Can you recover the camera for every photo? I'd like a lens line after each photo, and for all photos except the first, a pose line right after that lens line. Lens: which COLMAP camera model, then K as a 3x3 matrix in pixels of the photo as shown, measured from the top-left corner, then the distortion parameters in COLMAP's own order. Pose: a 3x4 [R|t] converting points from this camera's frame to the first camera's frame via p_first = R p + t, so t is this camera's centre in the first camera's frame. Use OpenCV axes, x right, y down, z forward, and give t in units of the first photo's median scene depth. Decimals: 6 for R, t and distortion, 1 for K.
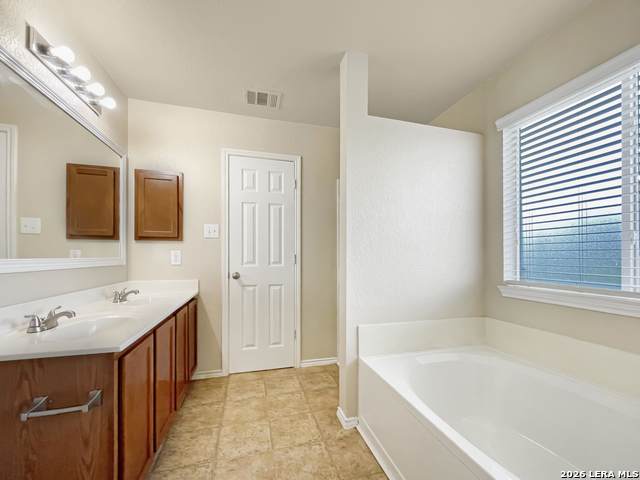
lens RADIAL K [[265.7, 0, 326.9], [0, 265.7, 255.1], [0, 0, 1]] dist [0.001901, 0.000333]
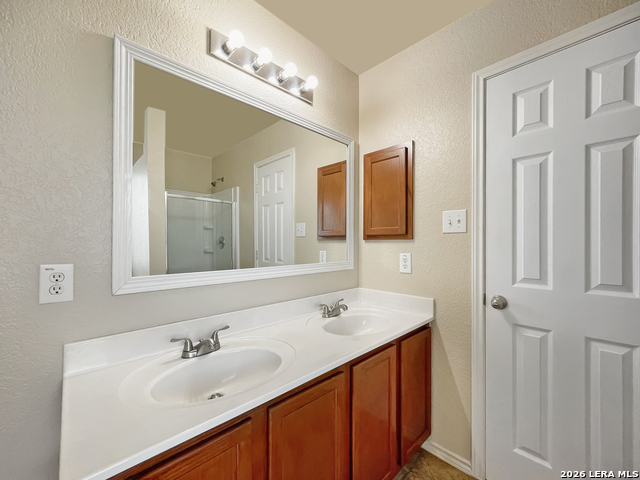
lens RADIAL K [[265.7, 0, 321.9], [0, 265.7, 245.3], [0, 0, 1]] dist [0.001901, 0.000333]
pose [[0.452609, 0.001589, -0.891708, -0.031785], [-0.000292, 0.999999, 0.001633, -0.037230], [0.891709, -0.000479, 0.452609, 0.459388]]
